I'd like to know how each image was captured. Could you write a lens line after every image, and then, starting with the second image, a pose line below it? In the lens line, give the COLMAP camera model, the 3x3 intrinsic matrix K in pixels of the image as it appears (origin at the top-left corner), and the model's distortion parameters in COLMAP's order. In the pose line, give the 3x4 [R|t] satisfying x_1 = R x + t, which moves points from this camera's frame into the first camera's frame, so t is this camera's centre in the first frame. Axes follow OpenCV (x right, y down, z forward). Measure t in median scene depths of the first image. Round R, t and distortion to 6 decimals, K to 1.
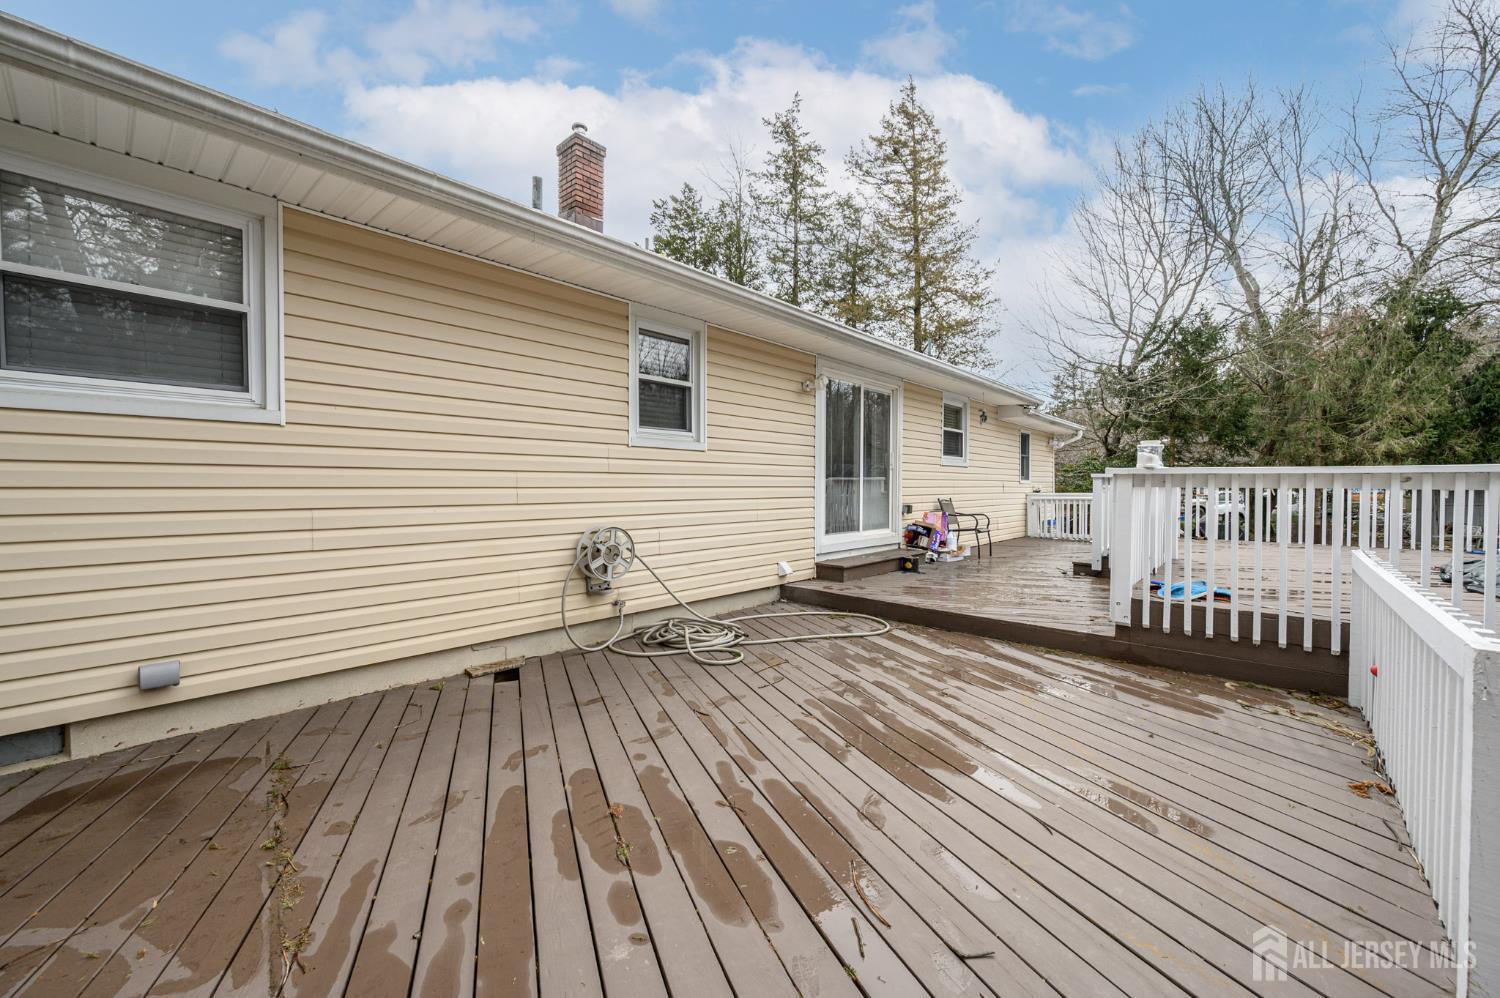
lens RADIAL K [[651.2, 0, 743.8], [0, 651.2, 496.7], [0, 0, 1]] dist [0.000227, -0.000127]
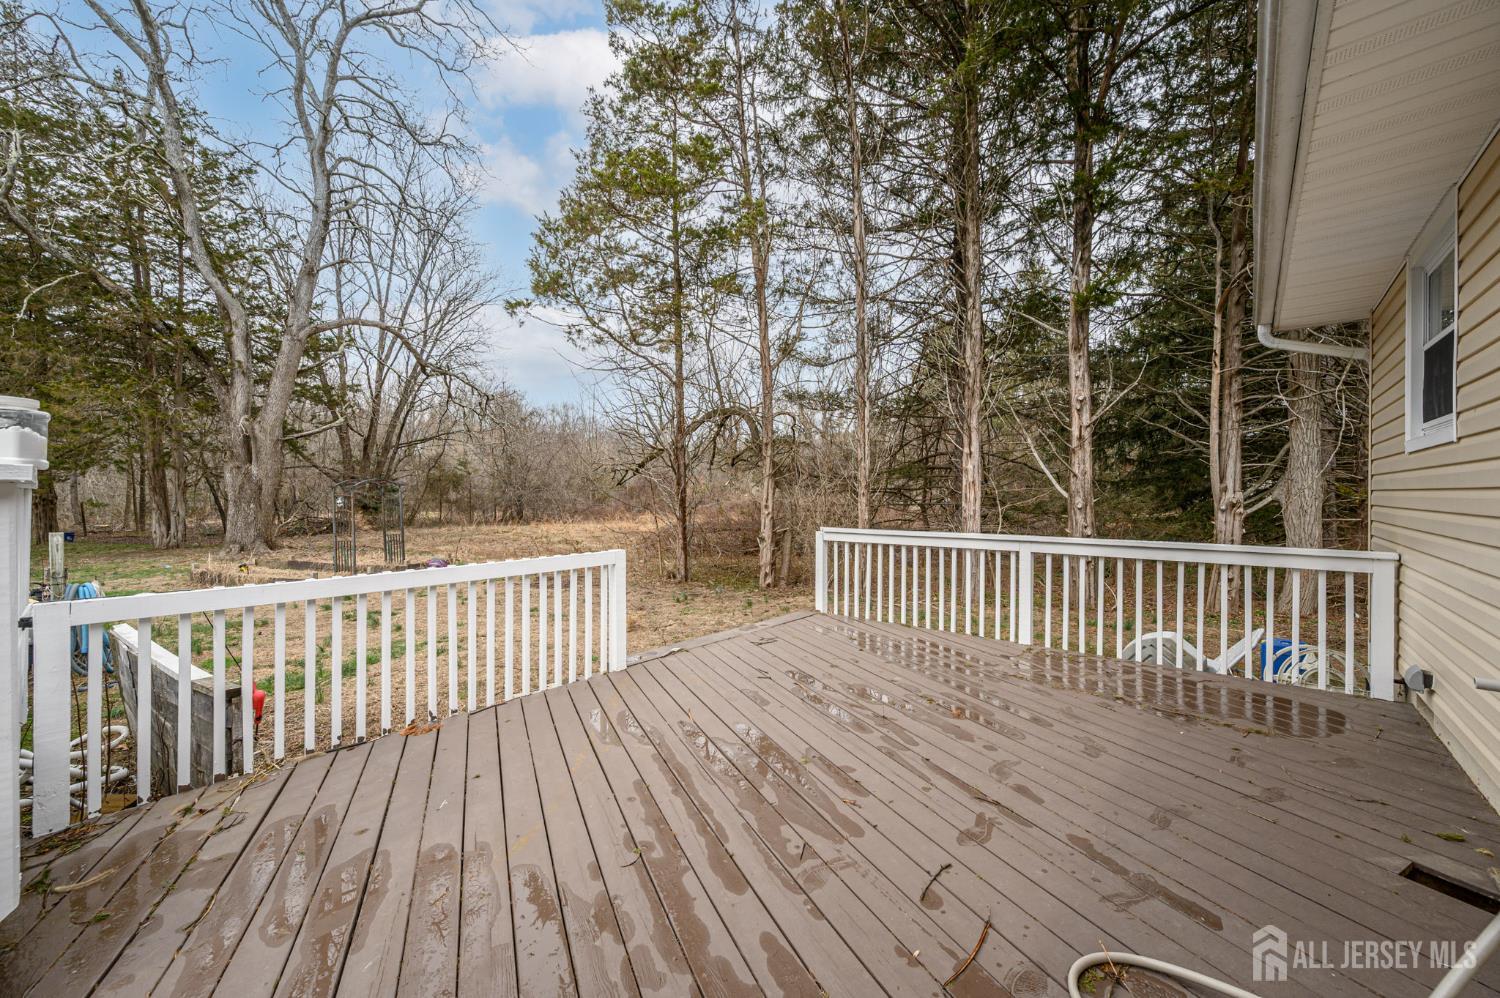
lens RADIAL K [[651.2, 0, 743.8], [0, 651.2, 496.7], [0, 0, 1]] dist [0.000227, -0.000127]
pose [[-0.999530, -0.003228, -0.030478, 0.224514], [-0.003970, 0.999696, 0.024319, -0.043868], [0.030390, 0.024429, -0.999240, 1.567984]]
